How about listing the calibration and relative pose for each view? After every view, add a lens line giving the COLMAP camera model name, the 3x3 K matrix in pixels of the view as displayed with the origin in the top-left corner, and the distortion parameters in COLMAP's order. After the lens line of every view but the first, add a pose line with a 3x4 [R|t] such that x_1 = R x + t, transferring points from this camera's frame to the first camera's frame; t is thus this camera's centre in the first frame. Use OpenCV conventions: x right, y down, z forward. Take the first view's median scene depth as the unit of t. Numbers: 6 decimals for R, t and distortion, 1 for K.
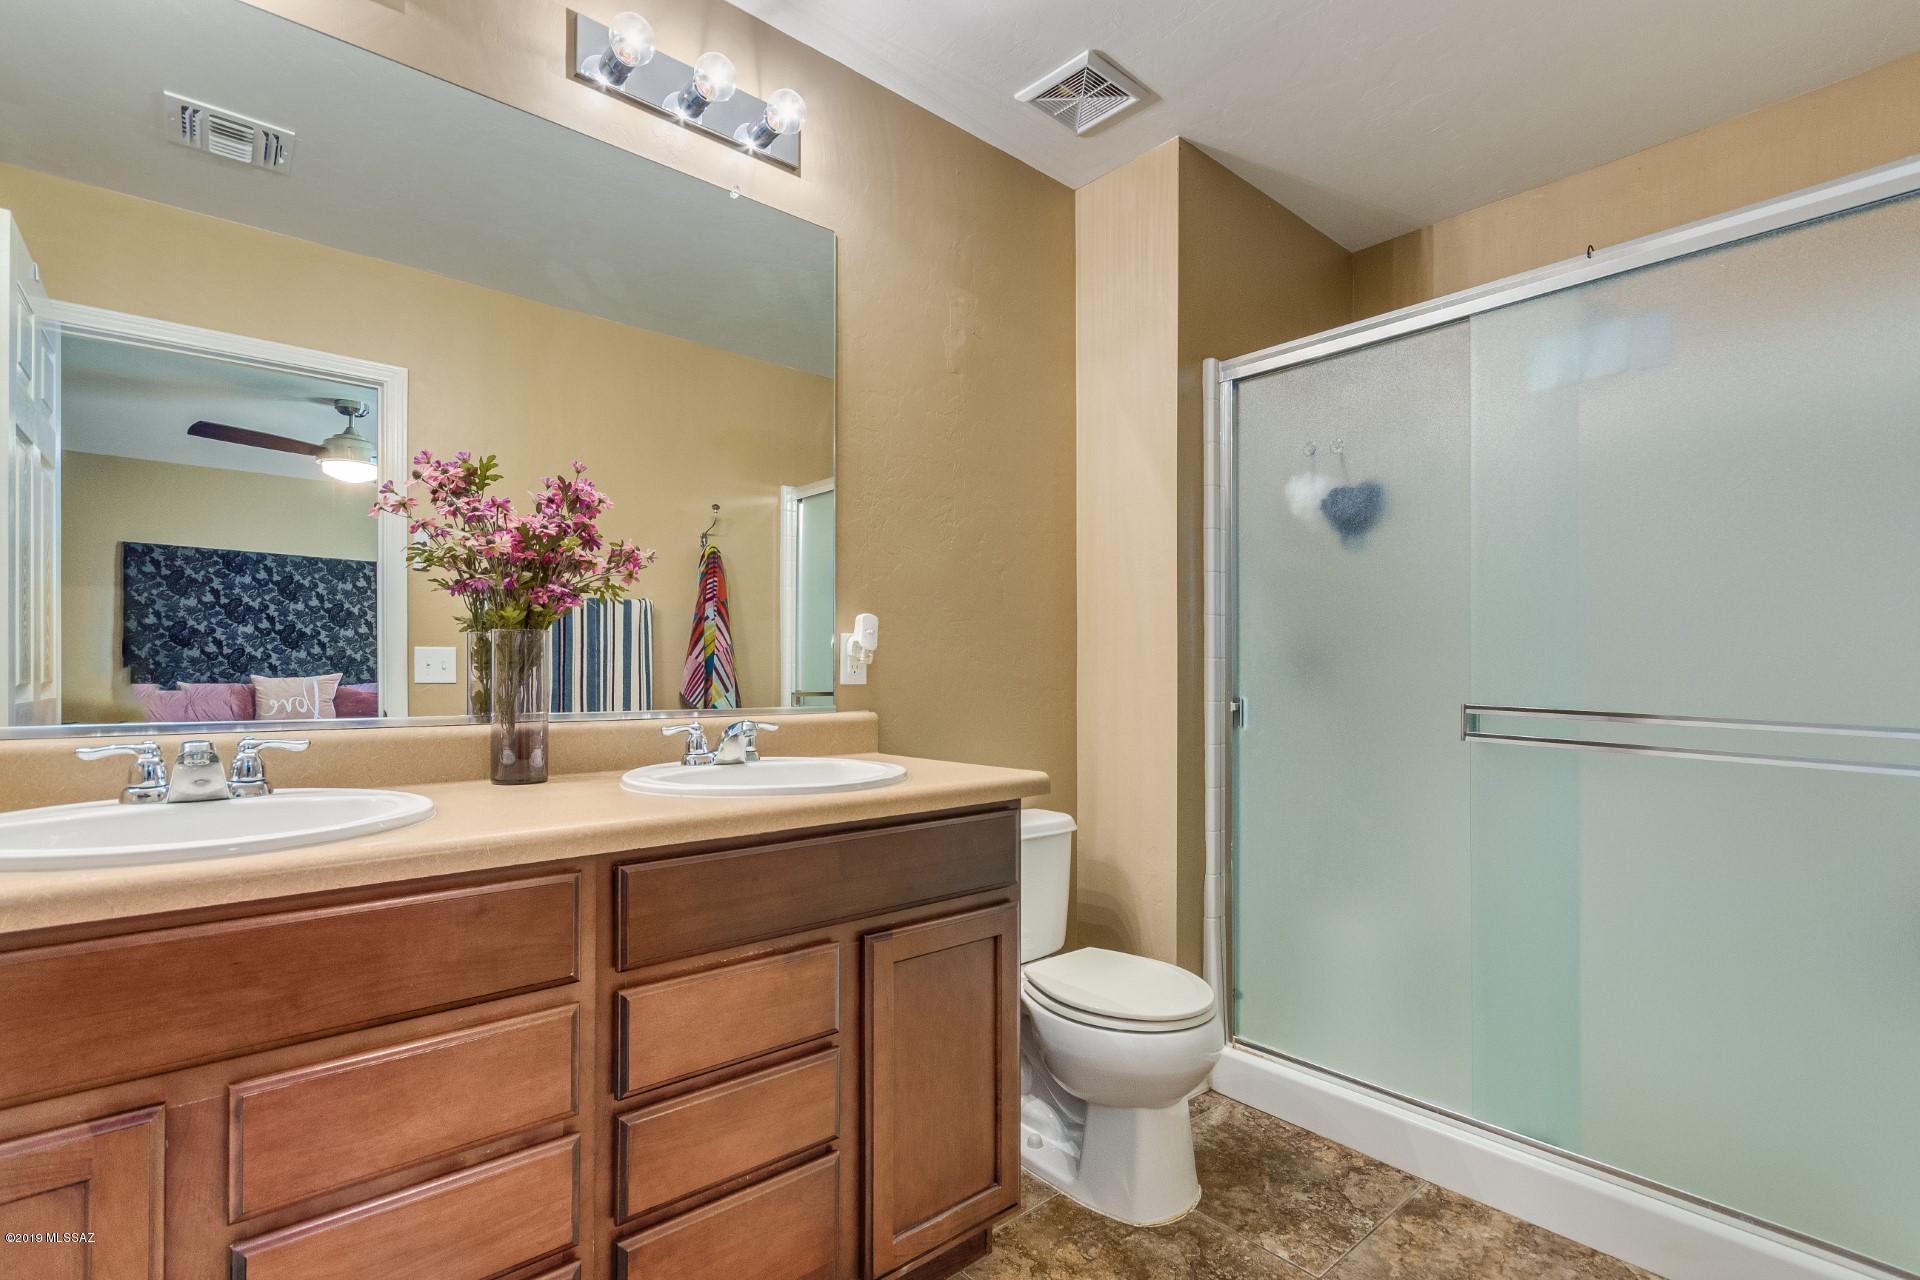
lens RADIAL K [[900.6, 0, 957.8], [0, 900.6, 662.0], [0, 0, 1]] dist [0.004454, 0.000607]
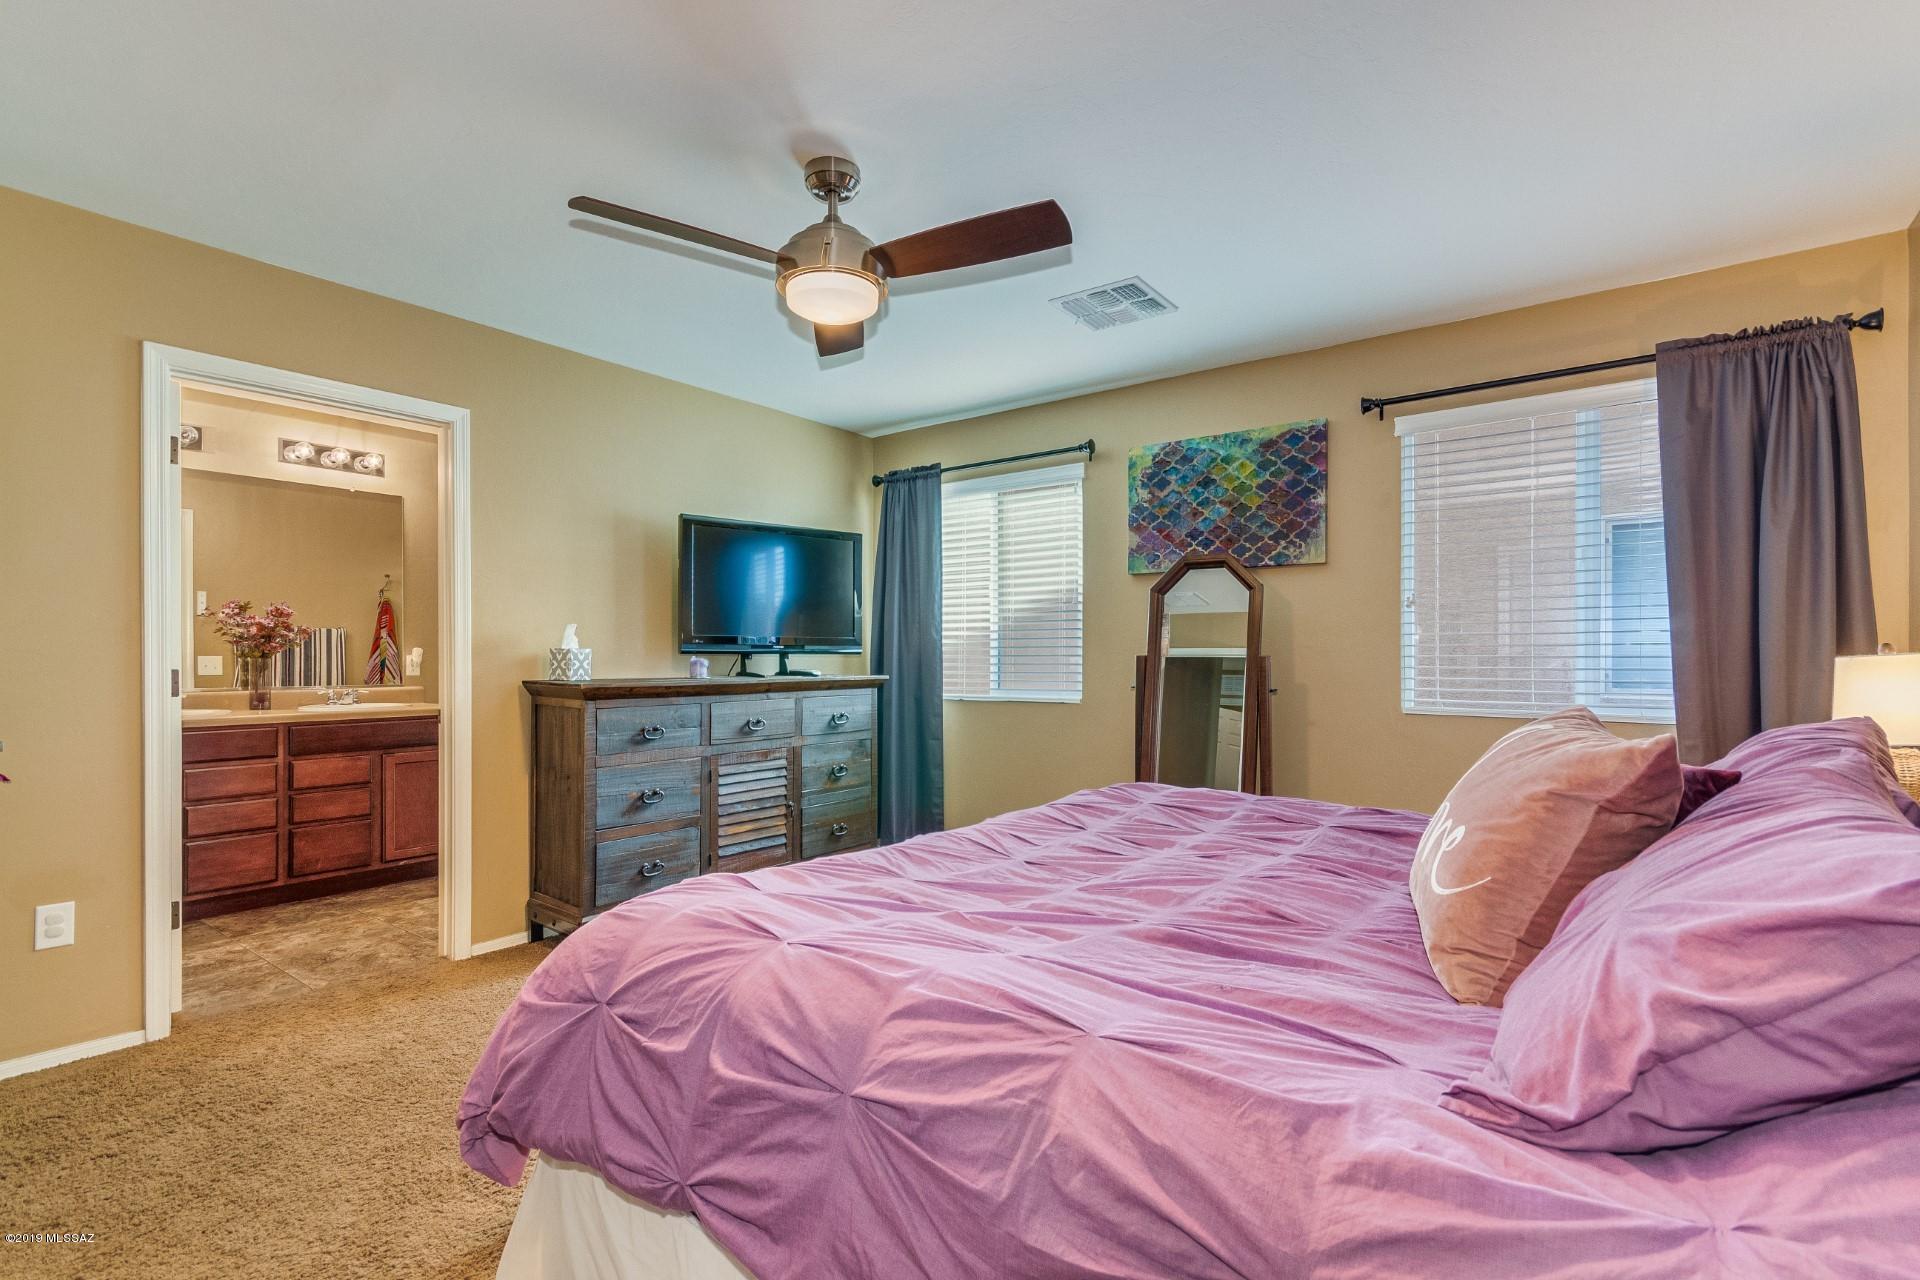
lens RADIAL K [[900.6, 0, 957.8], [0, 900.6, 662.0], [0, 0, 1]] dist [0.004454, 0.000607]
pose [[0.980616, 0.000091, 0.195939, 1.294337], [-0.003151, 0.999878, 0.015305, -0.083197], [-0.195914, -0.015626, 0.980497, -2.584719]]
